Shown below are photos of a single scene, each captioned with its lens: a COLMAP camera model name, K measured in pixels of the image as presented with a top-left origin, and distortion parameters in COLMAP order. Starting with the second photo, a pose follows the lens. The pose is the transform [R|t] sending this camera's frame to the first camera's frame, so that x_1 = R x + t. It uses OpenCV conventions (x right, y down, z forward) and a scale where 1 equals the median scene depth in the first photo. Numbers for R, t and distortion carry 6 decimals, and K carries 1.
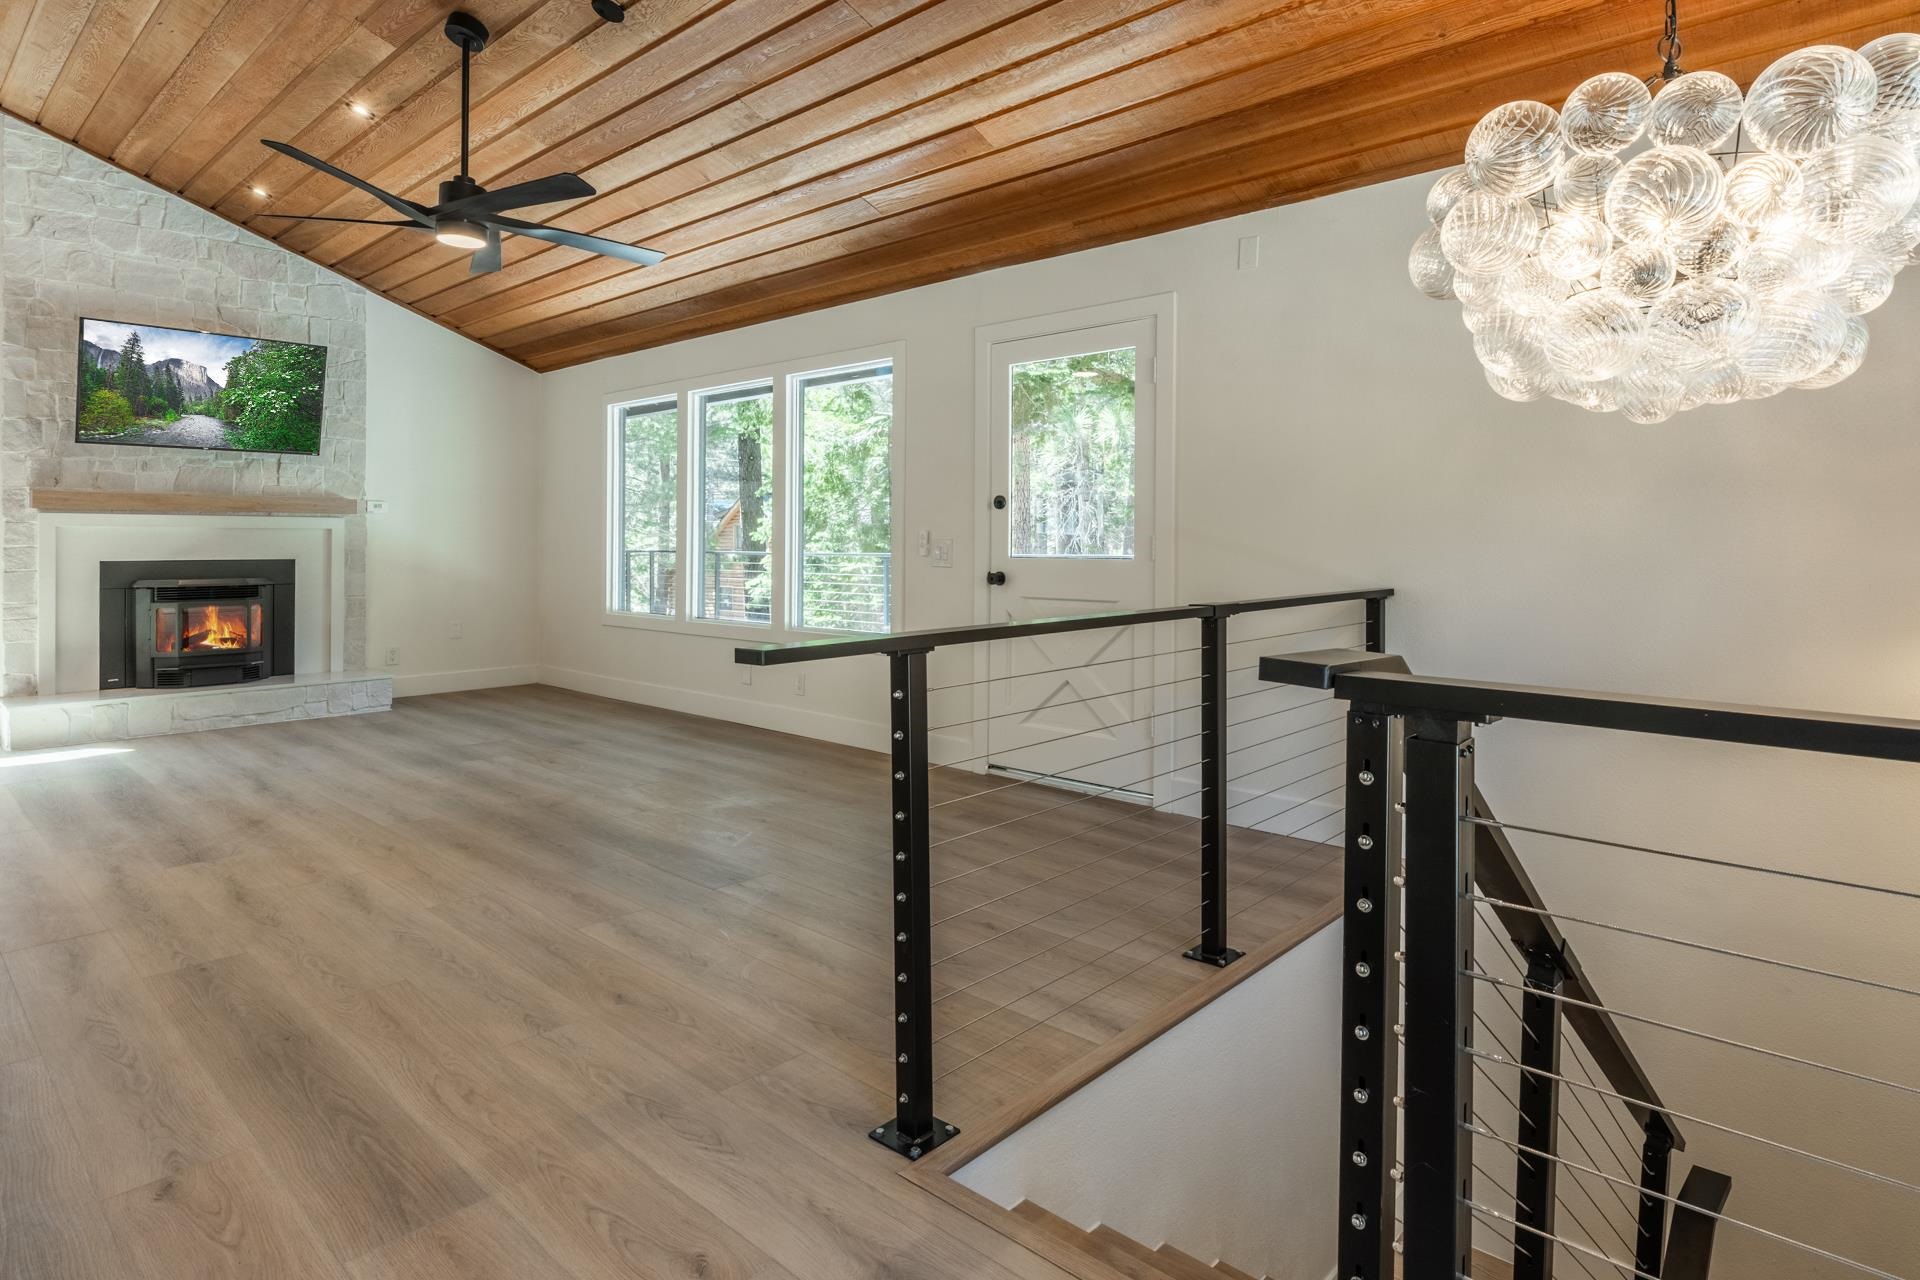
lens RADIAL K [[1069.6, 0, 996.9], [0, 1069.6, 538.3], [0, 0, 1]] dist [-0.001484, -0.000731]
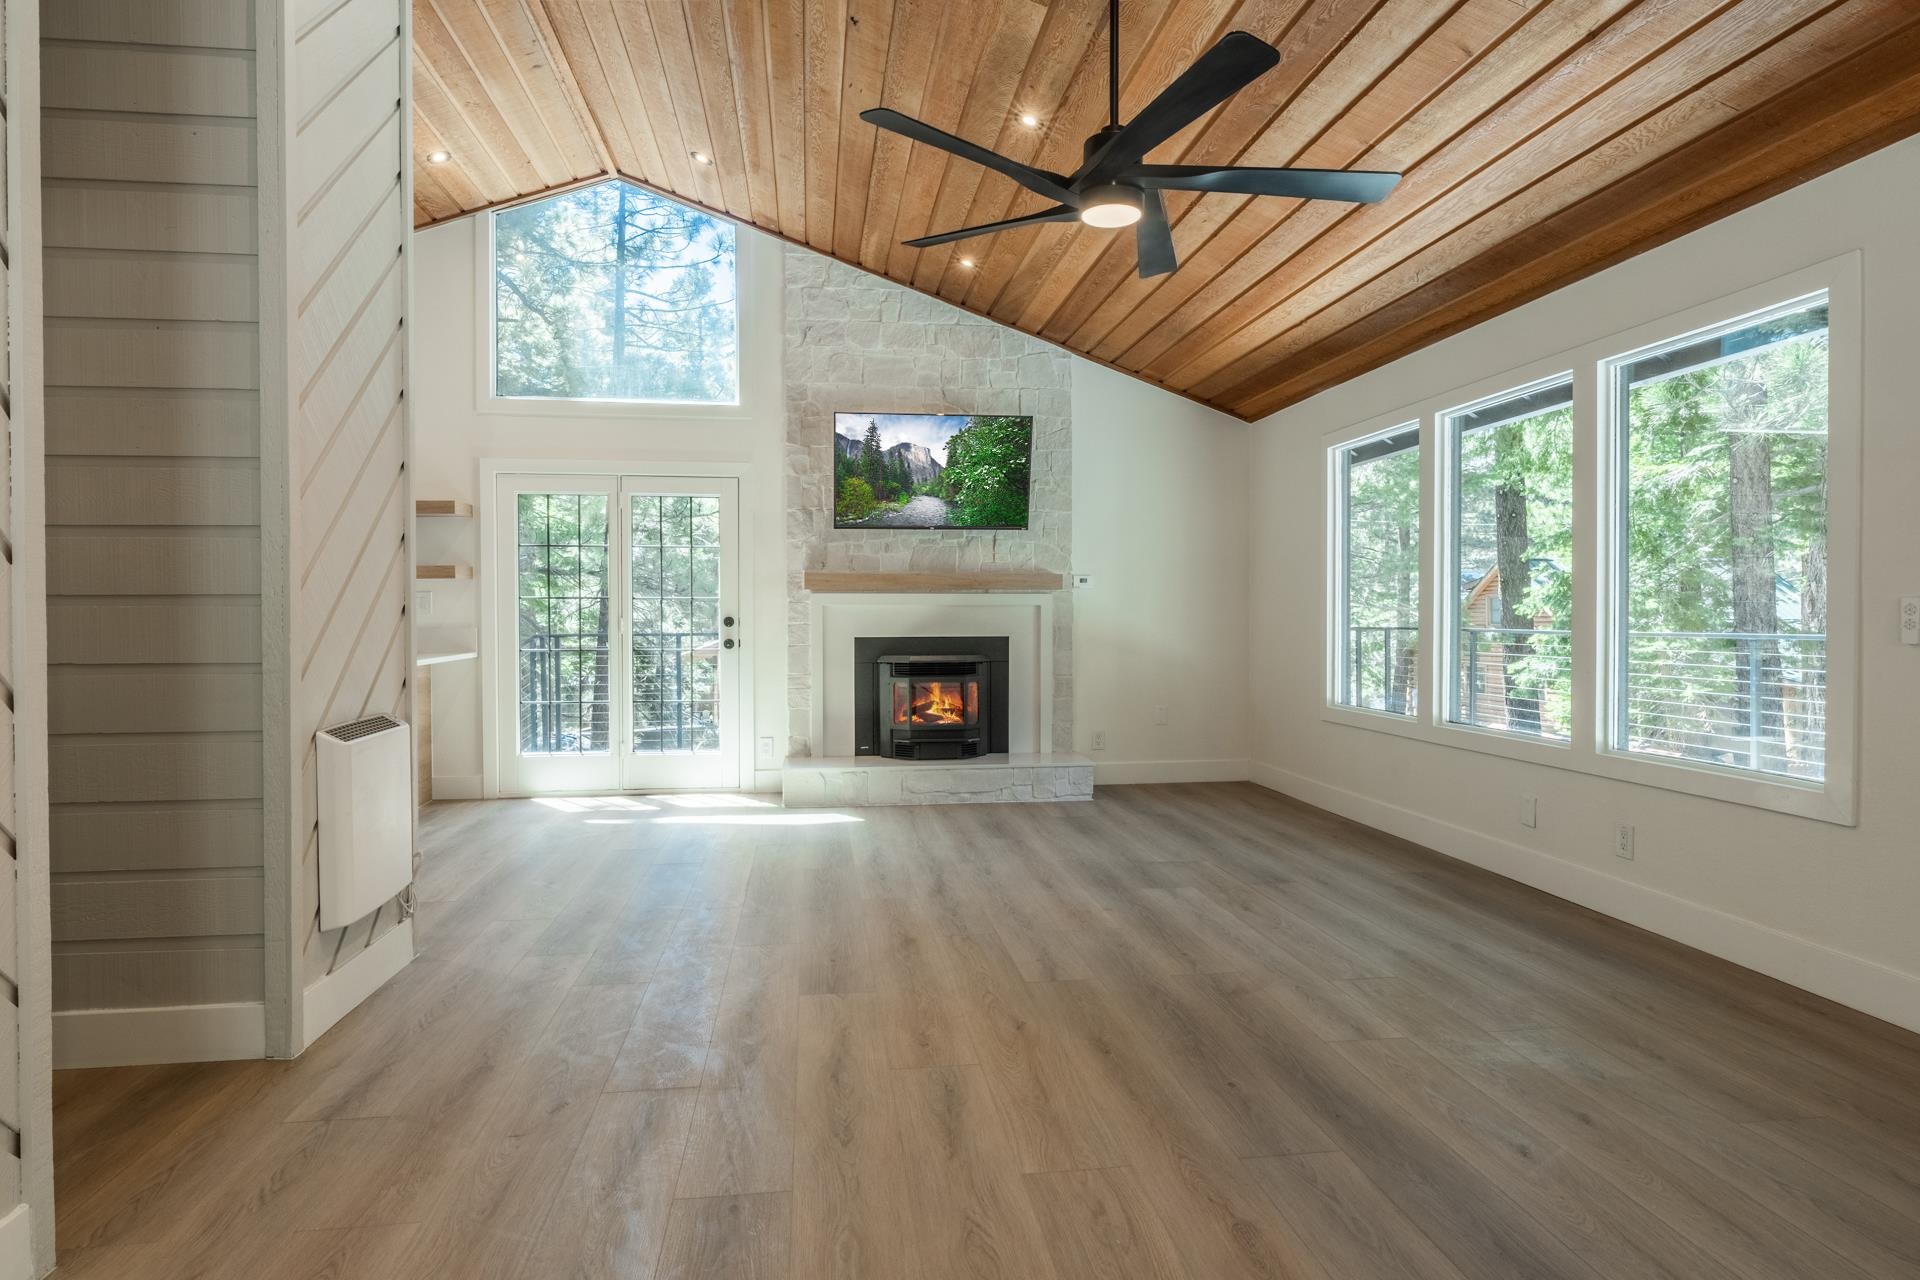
lens RADIAL K [[1009.7, 0, 934.9], [0, 1009.7, 619.9], [0, 0, 1]] dist [-0.002288, -0.001223]
pose [[0.740220, -0.000900, -0.672364, -0.083850], [0.005760, 0.999971, 0.005002, -0.000757], [0.672340, -0.007575, 0.740204, 0.276877]]
